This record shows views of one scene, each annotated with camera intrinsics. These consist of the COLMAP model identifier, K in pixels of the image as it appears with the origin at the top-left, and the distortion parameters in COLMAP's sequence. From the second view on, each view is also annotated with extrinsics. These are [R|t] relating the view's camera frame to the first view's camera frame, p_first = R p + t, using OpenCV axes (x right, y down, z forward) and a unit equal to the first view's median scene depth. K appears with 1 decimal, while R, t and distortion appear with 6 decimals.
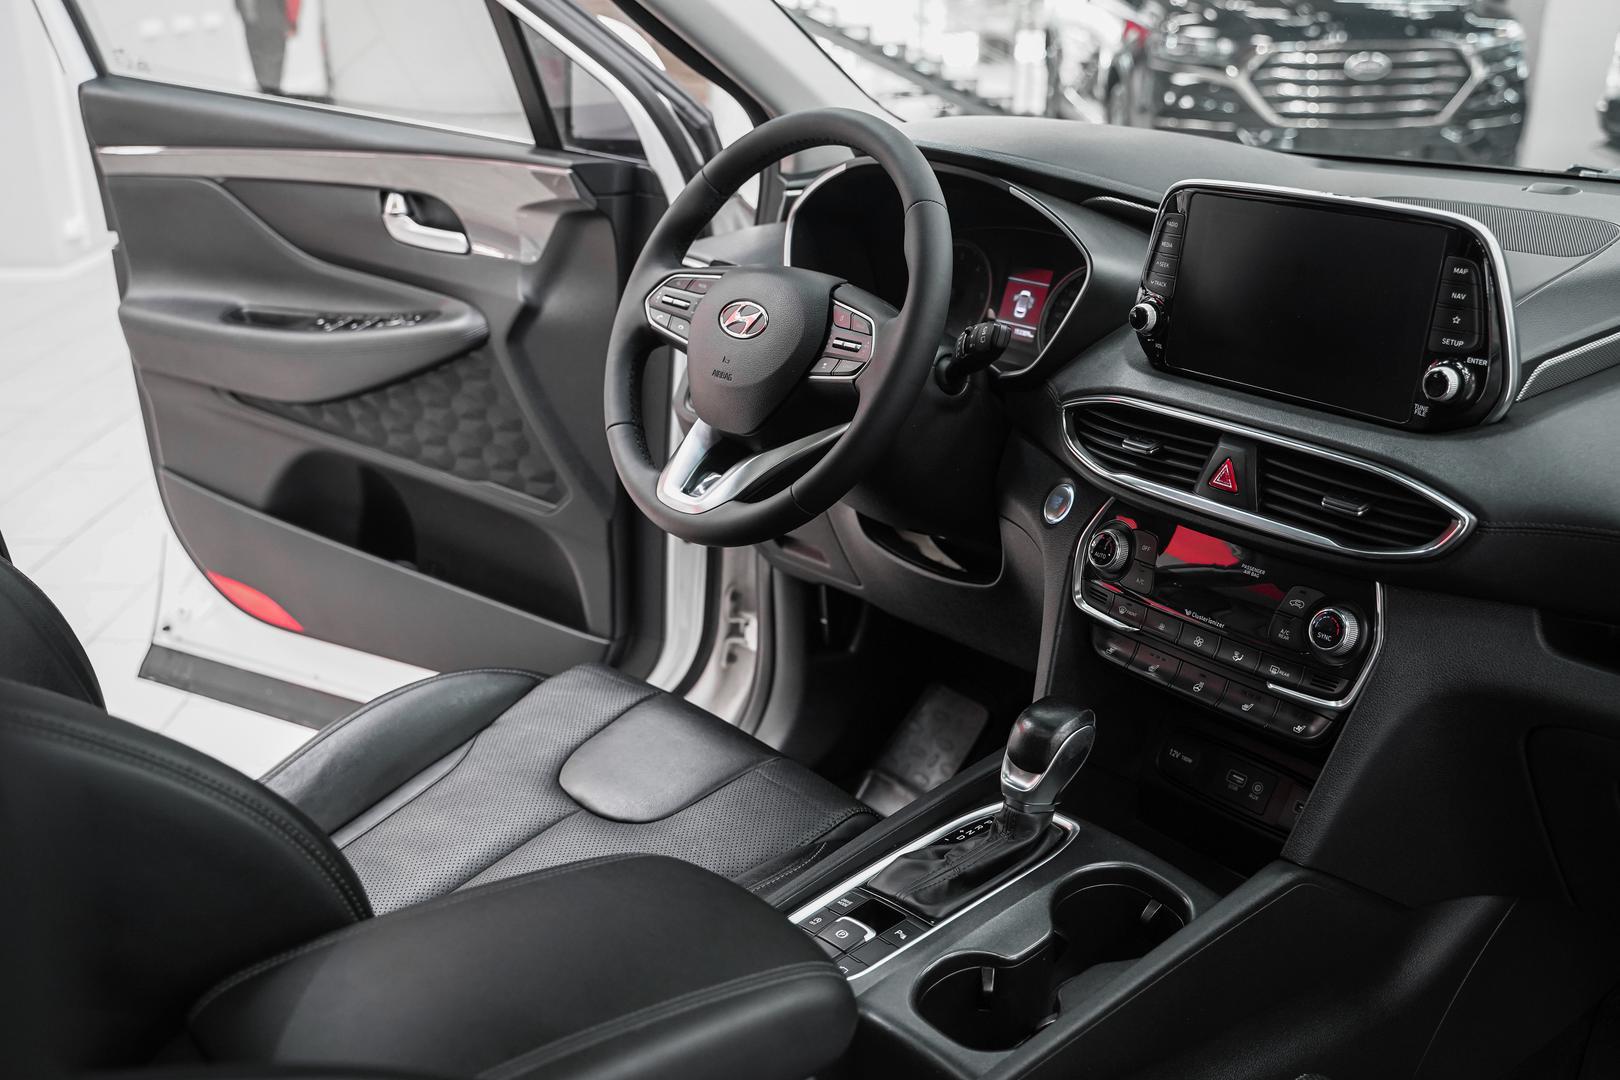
lens RADIAL K [[1654.5, 0, 810.0], [0, 1654.5, 540.0], [0, 0, 1]] dist [-0.000038, 0.015915]
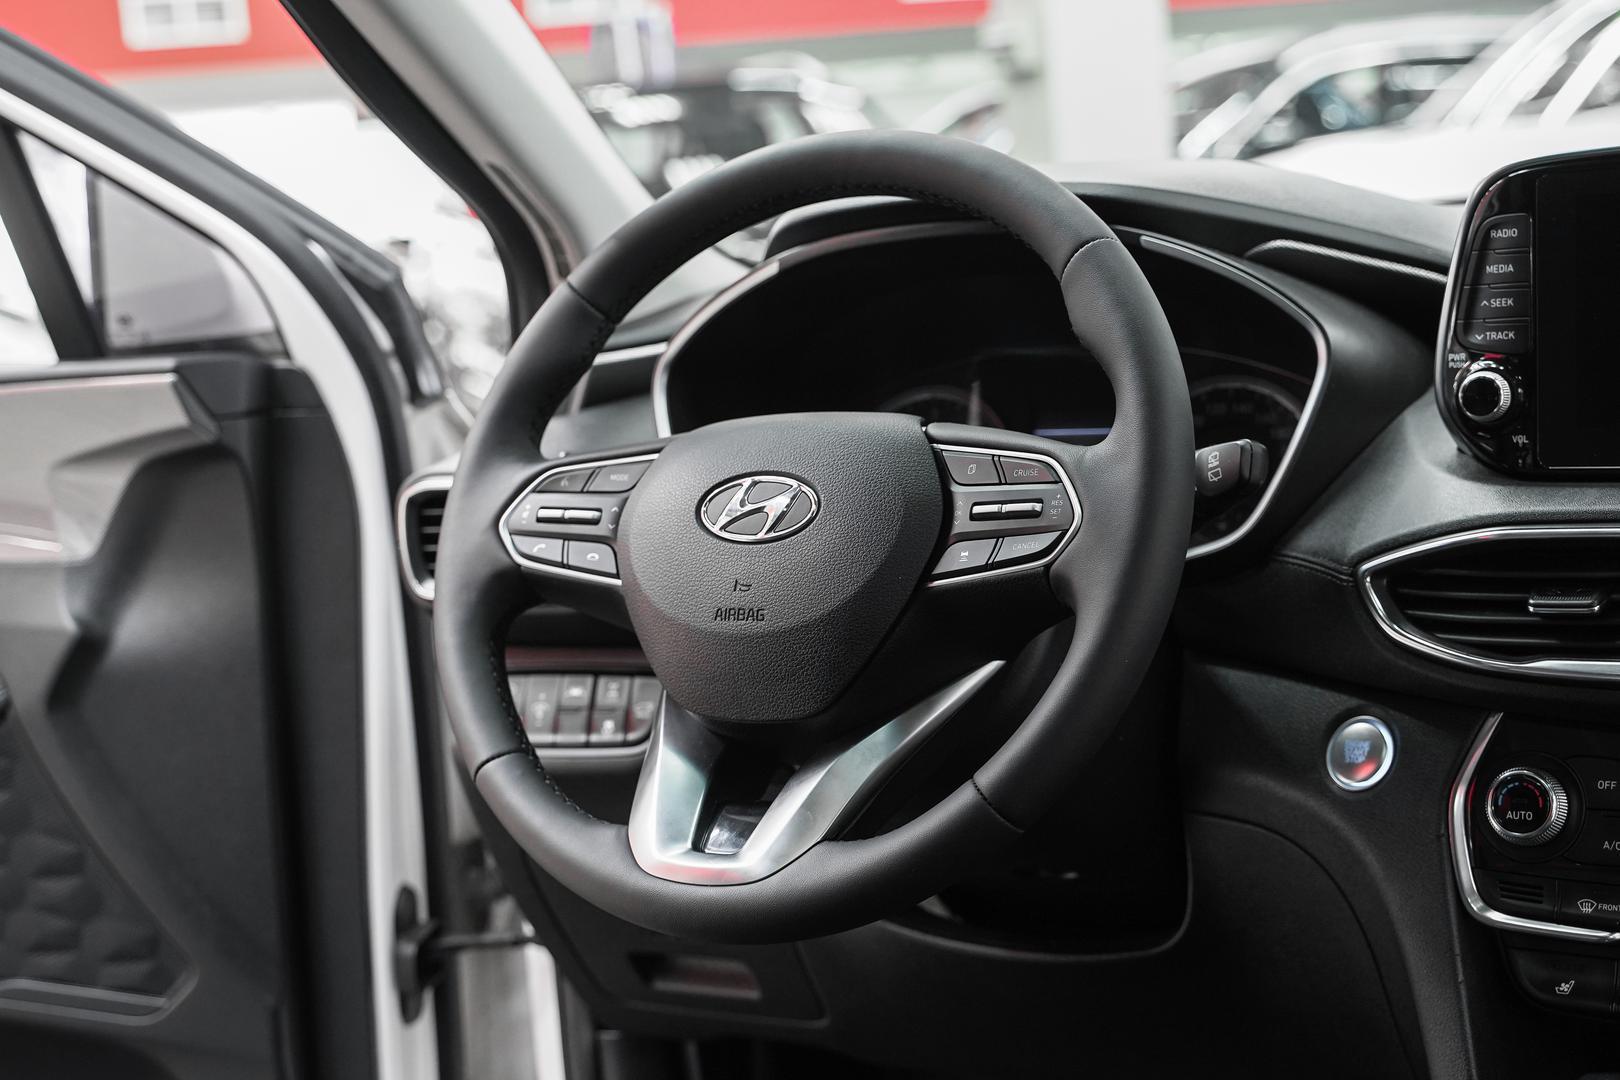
lens RADIAL K [[2342.2, 0, 756.6], [0, 2342.2, 467.3], [0, 0, 1]] dist [-0.019200, -0.103718]
pose [[0.946416, -0.115473, 0.301601, -0.258409], [0.184593, 0.959721, -0.211803, 0.013981], [-0.264996, 0.256127, 0.929611, 0.282142]]
